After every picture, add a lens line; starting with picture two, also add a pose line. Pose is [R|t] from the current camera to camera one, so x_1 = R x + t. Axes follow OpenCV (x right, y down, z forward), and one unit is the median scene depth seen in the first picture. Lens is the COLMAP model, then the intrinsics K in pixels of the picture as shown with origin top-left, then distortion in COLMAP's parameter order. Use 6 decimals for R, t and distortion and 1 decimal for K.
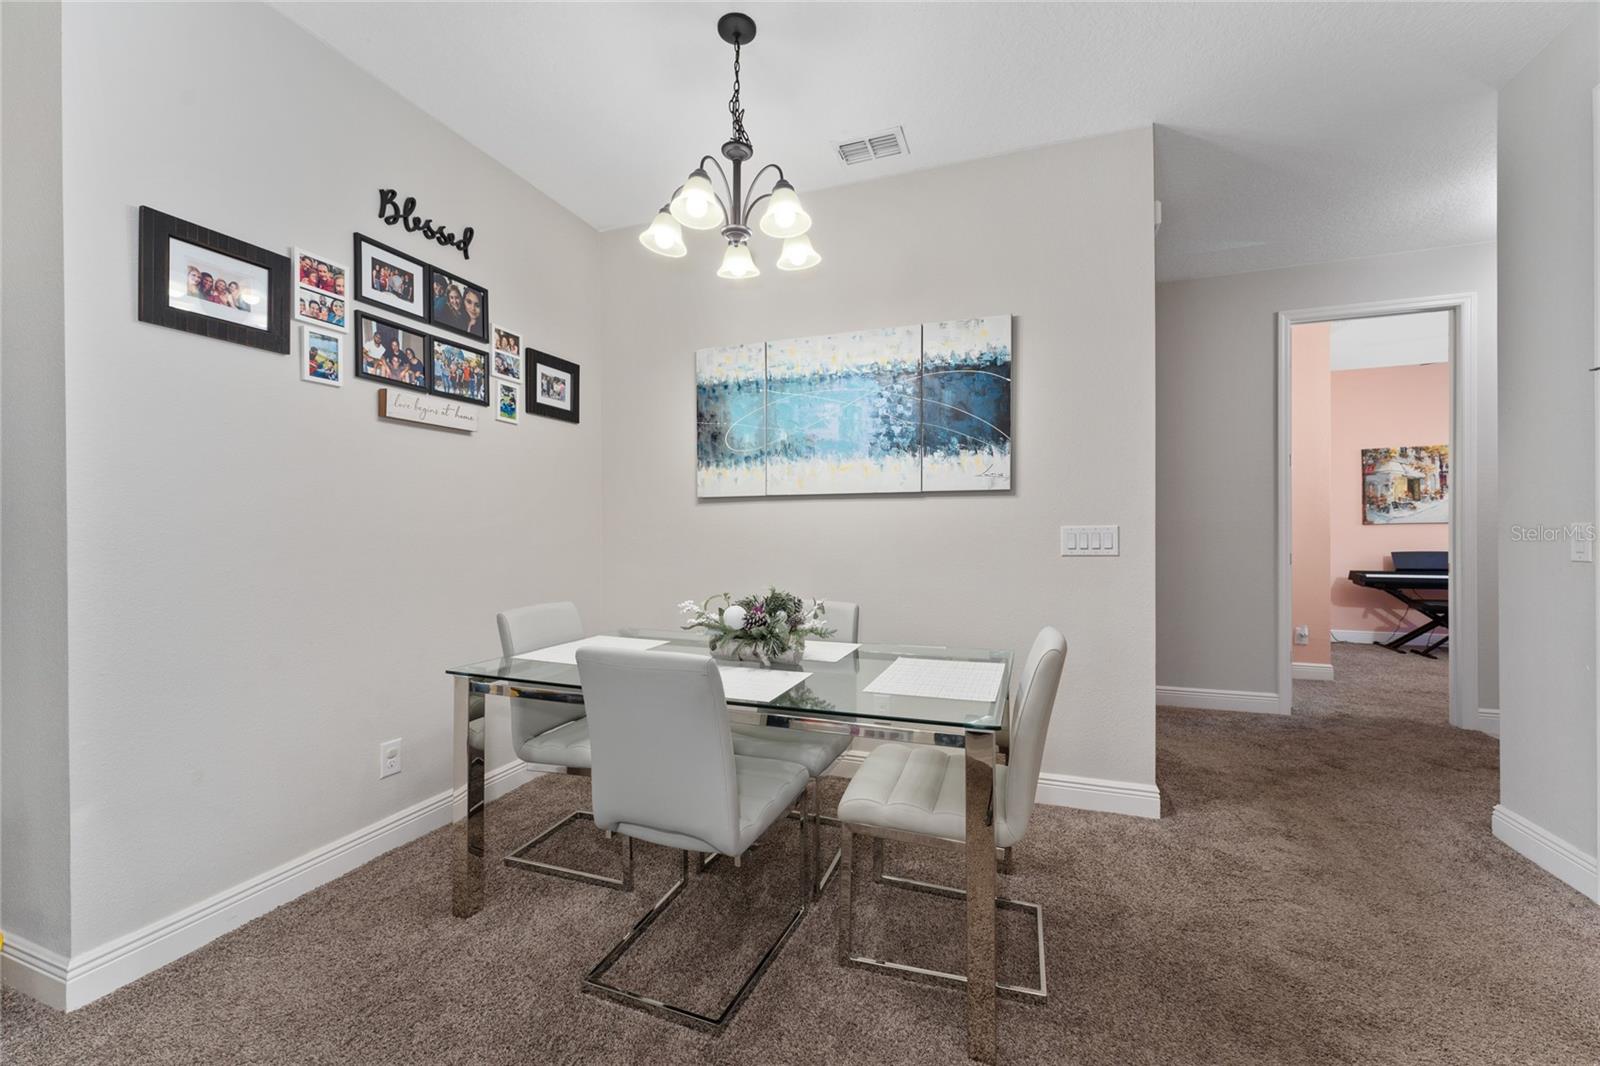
lens RADIAL K [[632.1, 0, 795.2], [0, 632.1, 533.6], [0, 0, 1]] dist [-0.001744, -0.000100]
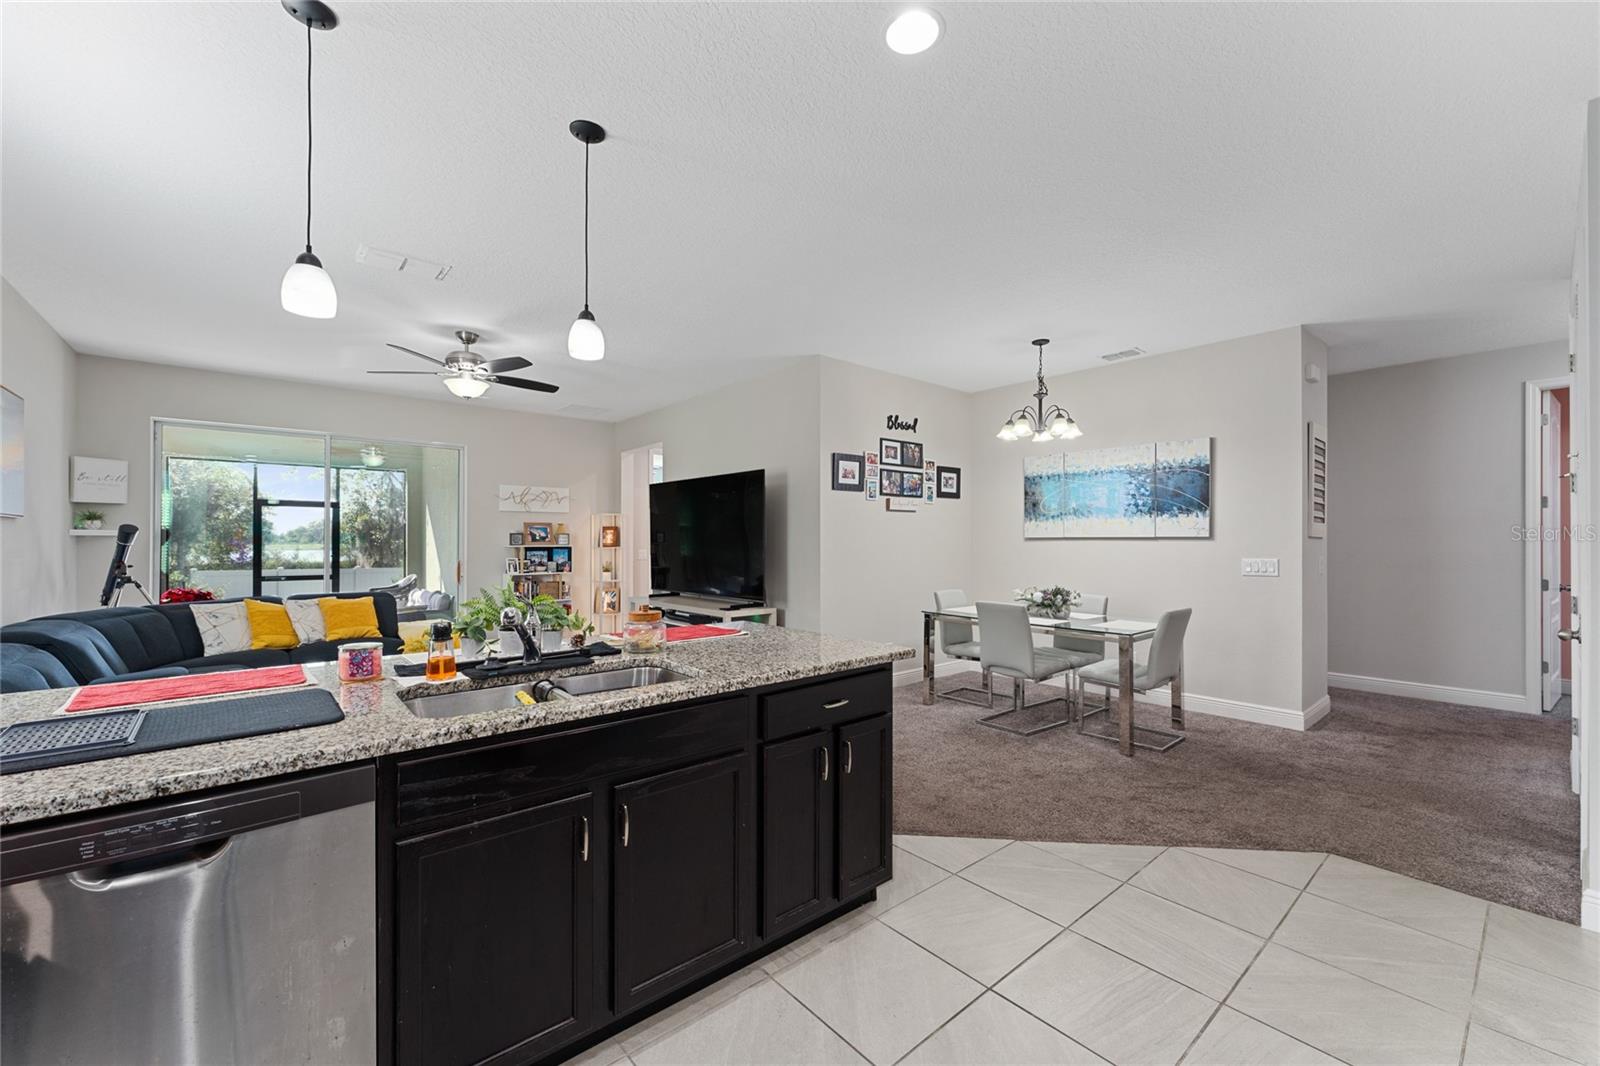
lens RADIAL K [[648.6, 0, 800.2], [0, 648.6, 540.8], [0, 0, 1]] dist [0.000374, 0.000046]
pose [[0.876202, 0.005204, -0.481915, 0.215980], [-0.006093, 0.999981, -0.000278, -0.051740], [0.481905, 0.003180, 0.876218, -1.140730]]
